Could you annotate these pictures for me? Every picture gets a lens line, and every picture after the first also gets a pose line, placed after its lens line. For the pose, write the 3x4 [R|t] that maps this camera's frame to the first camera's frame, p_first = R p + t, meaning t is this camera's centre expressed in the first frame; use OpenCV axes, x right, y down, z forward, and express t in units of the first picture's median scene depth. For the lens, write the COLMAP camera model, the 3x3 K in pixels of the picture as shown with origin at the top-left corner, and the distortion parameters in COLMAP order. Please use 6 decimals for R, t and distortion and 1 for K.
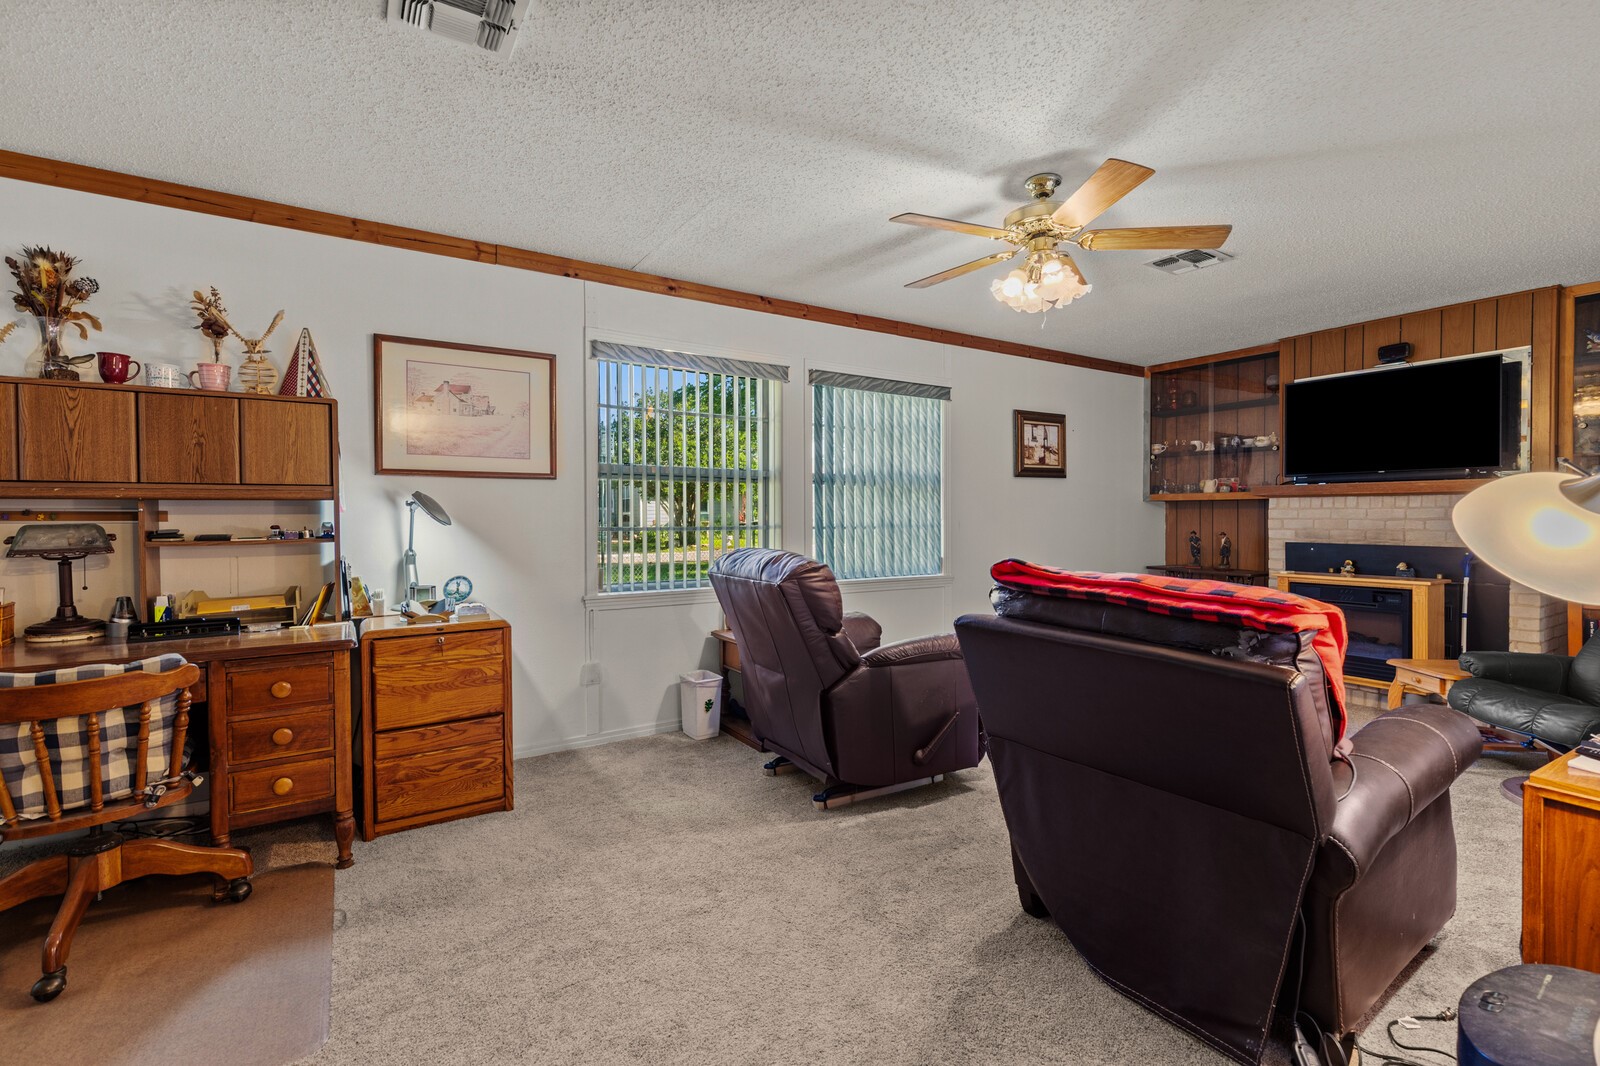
lens RADIAL K [[725.0, 0, 811.0], [0, 725.0, 521.1], [0, 0, 1]] dist [0.011430, -0.000307]
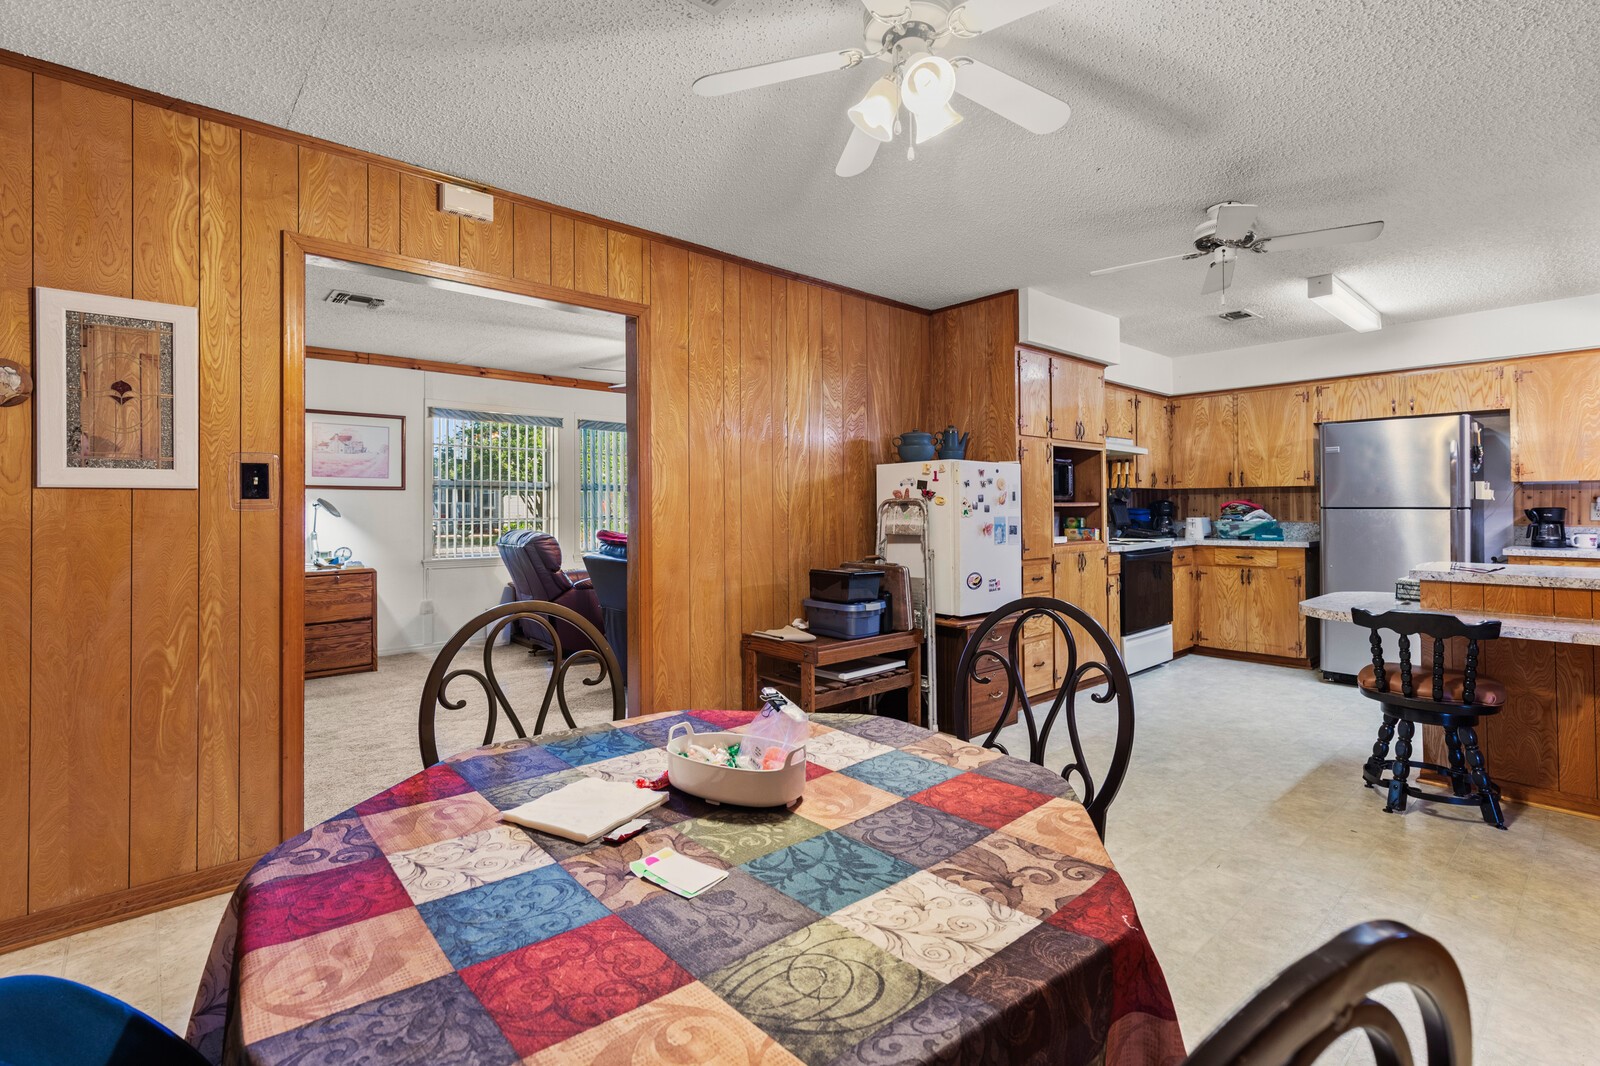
lens RADIAL K [[717.0, 0, 802.0], [0, 717.0, 497.5], [0, 0, 1]] dist [0.002539, 0.000079]
pose [[0.987920, -0.000364, 0.154966, 0.356629], [0.004127, 0.999704, -0.023965, 0.003995], [-0.154912, 0.024315, 0.987629, -0.932445]]
